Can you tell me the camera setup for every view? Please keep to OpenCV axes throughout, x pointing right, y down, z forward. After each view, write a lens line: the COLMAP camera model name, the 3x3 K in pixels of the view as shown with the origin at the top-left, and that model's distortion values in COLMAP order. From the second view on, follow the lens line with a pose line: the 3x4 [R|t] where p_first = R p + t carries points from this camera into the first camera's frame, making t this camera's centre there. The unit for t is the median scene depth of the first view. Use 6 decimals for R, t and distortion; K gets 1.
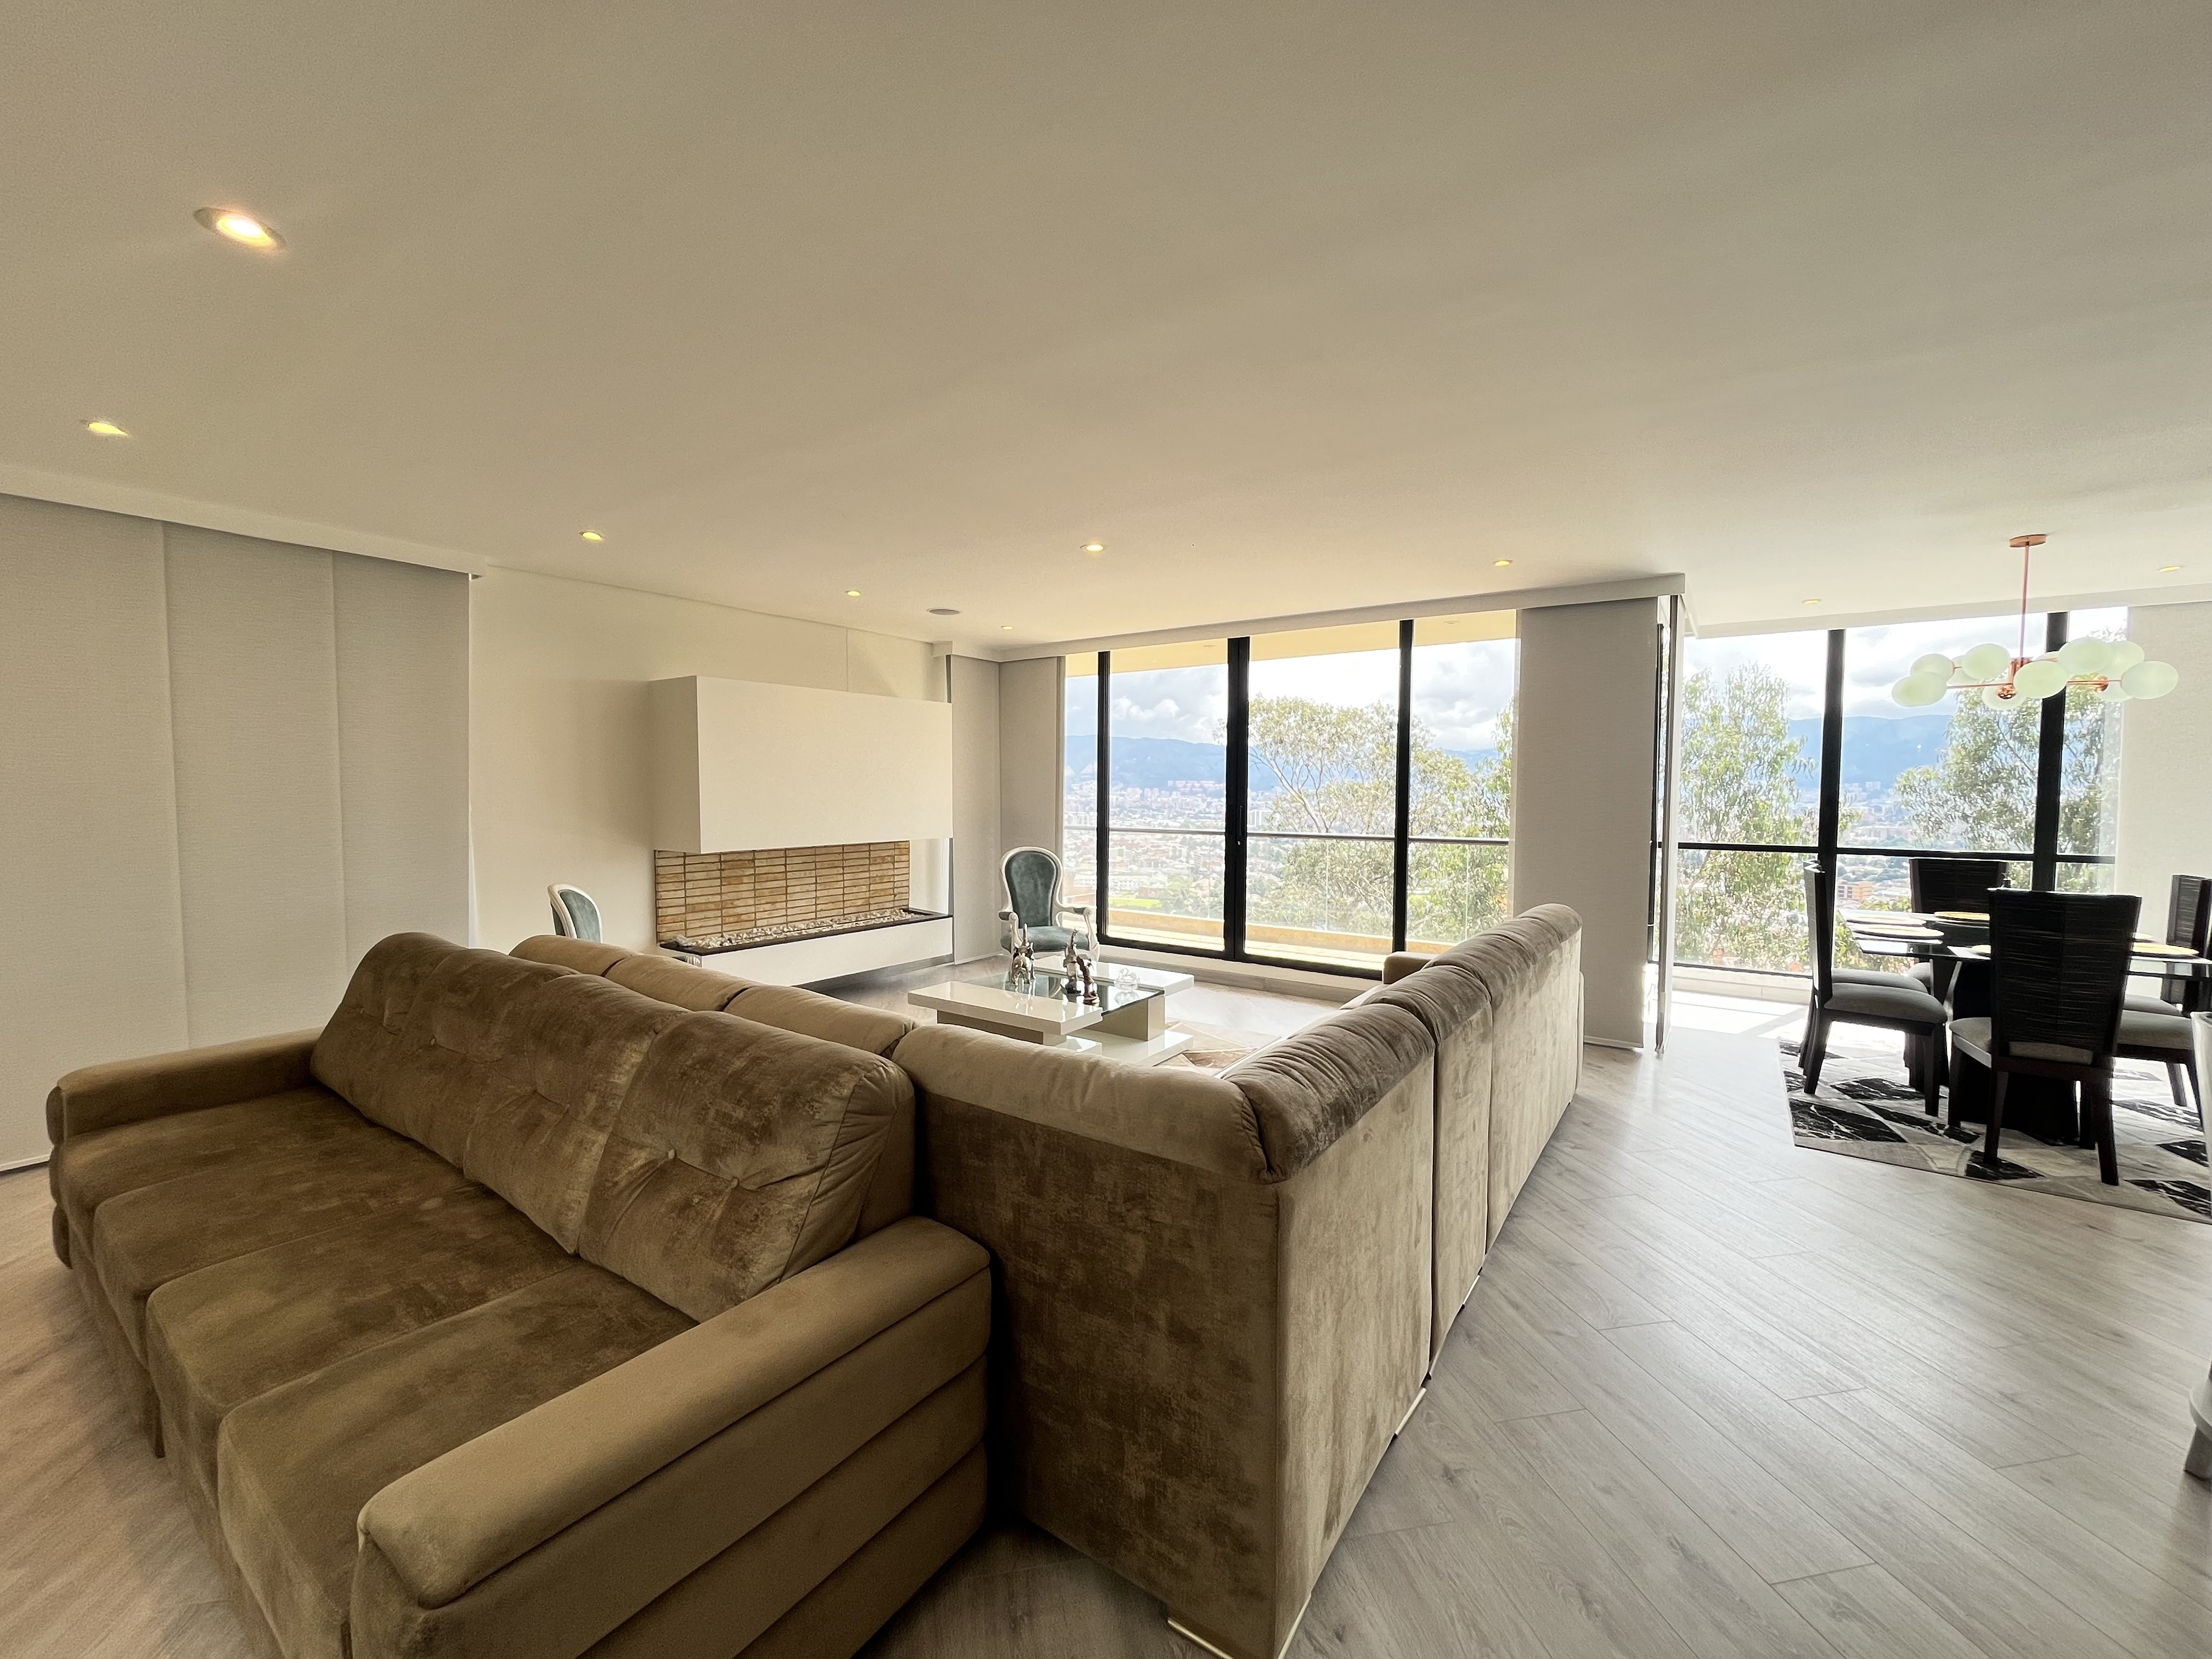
lens RADIAL K [[890.3, 0, 1103.5], [0, 890.3, 816.9], [0, 0, 1]] dist [-0.002538, 0.000131]
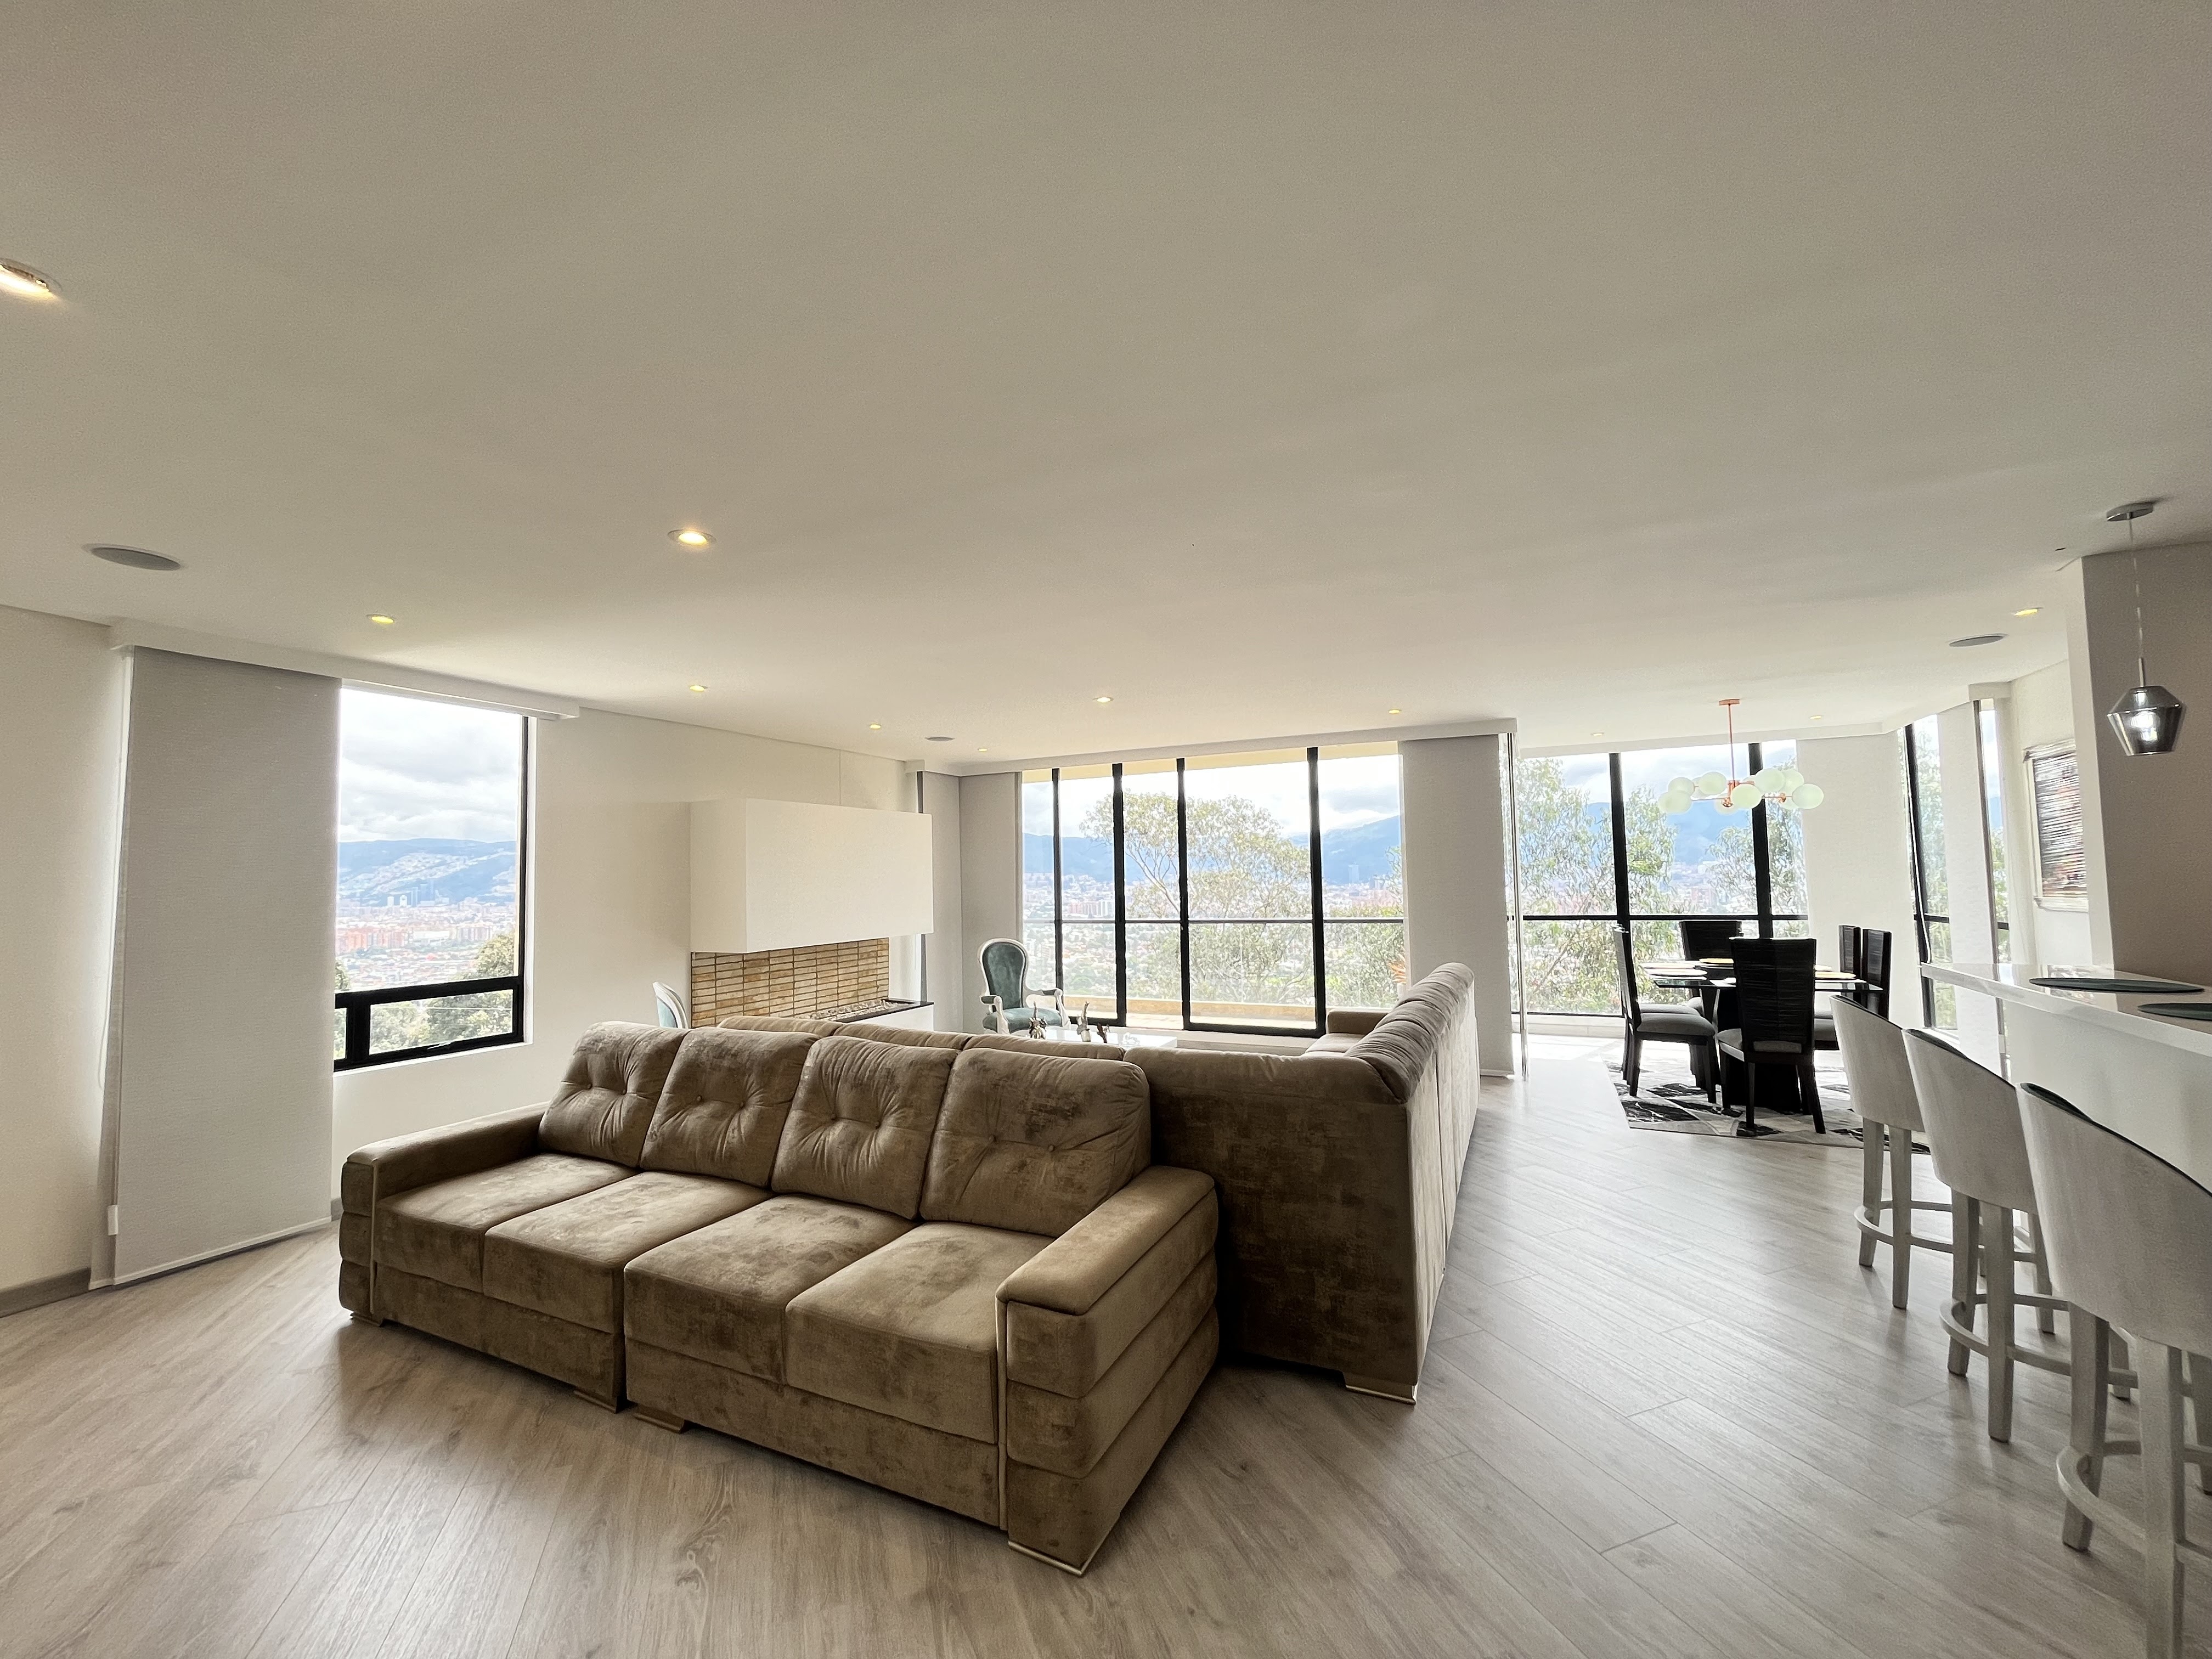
lens RADIAL K [[890.3, 0, 1096.6], [0, 890.3, 815.9], [0, 0, 1]] dist [-0.002538, 0.000131]
pose [[0.985878, -0.014224, 0.166861, -0.248319], [0.031611, 0.994281, -0.102012, -0.003731], [-0.164455, 0.105846, 0.980689, -0.259028]]
